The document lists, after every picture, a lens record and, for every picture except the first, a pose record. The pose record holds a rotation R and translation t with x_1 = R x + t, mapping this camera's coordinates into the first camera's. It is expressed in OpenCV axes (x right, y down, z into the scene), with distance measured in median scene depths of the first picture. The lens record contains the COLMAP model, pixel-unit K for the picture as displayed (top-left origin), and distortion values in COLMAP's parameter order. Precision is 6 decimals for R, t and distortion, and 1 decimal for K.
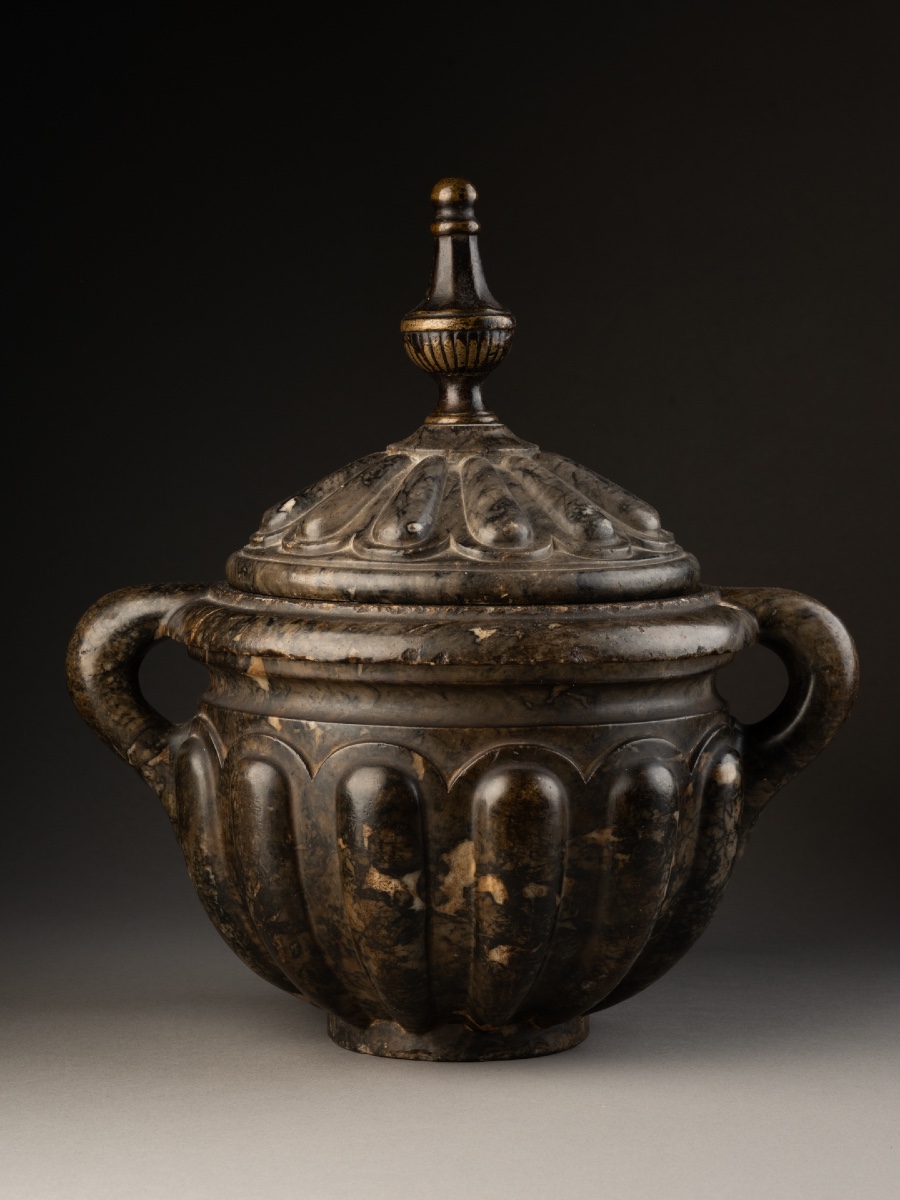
lens RADIAL K [[4377.2, 0, 450.0], [0, 4377.2, 600.0], [0, 0, 1]] dist [0.306080, 3.501058]
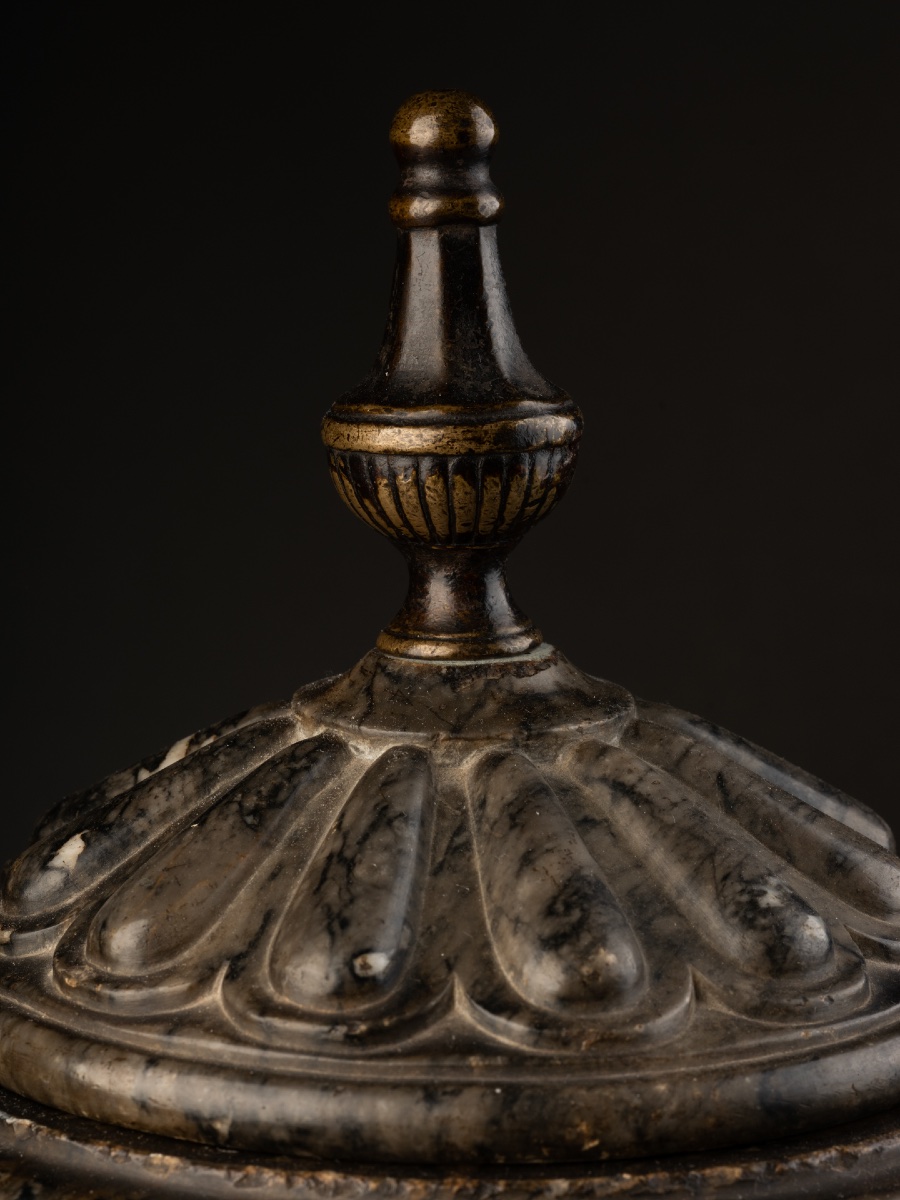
lens RADIAL K [[4377.2, 0, 450.0], [0, 4377.2, 600.0], [0, 0, 1]] dist [0.306080, 3.501058]
pose [[0.998812, -0.005864, 0.048380, -0.020316], [0.000931, 0.994849, 0.101361, -0.092521], [-0.048726, -0.101195, 0.993673, 0.575873]]
